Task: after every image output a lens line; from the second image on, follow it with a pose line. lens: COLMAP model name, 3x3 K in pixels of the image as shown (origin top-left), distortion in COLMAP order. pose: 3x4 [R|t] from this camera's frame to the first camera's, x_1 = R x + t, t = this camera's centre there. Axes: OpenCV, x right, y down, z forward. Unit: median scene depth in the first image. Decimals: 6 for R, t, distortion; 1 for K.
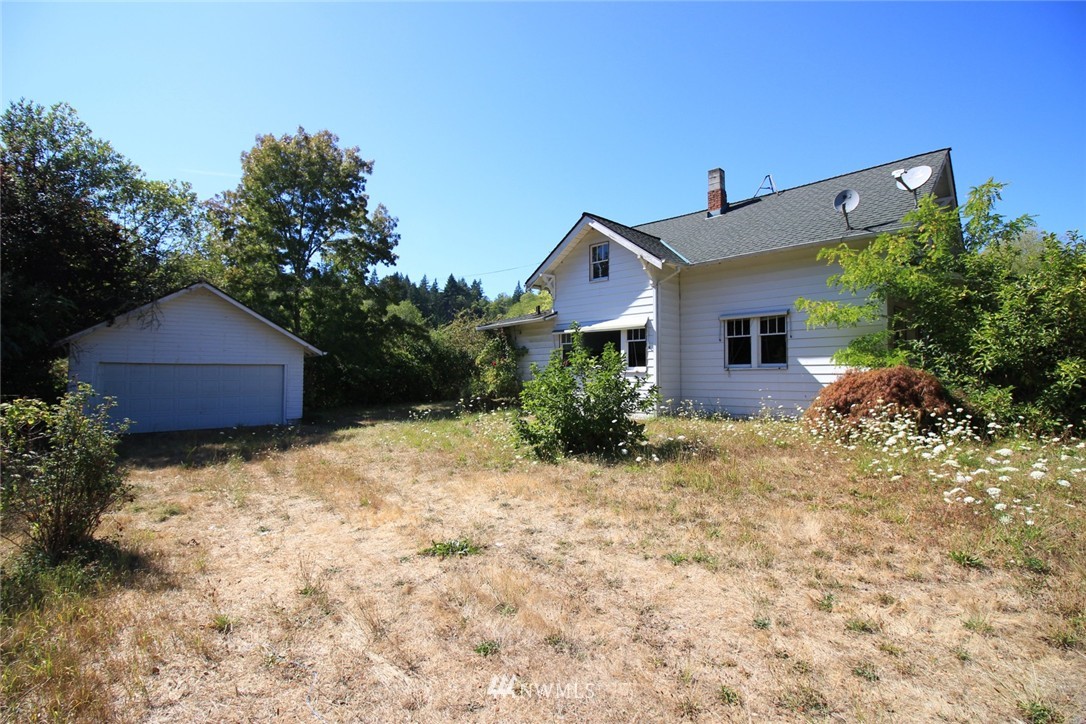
lens RADIAL K [[507.2, 0, 541.2], [0, 507.2, 359.8], [0, 0, 1]] dist [-0.010837, -0.003866]
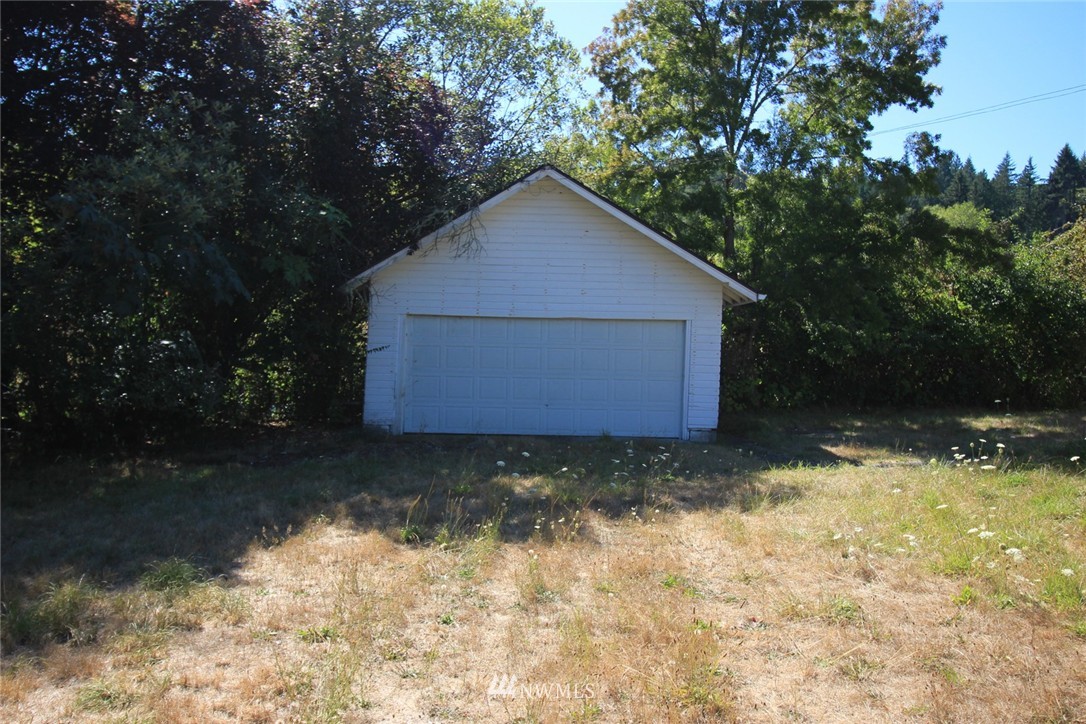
lens RADIAL K [[852.5, 0, 540.3], [0, 852.5, 356.7], [0, 0, 1]] dist [0.001540, 0.006069]
pose [[0.750788, 0.033092, -0.659714, -0.042874], [-0.002797, 0.998895, 0.046922, 0.004698], [0.660537, -0.033383, 0.750051, 0.206954]]
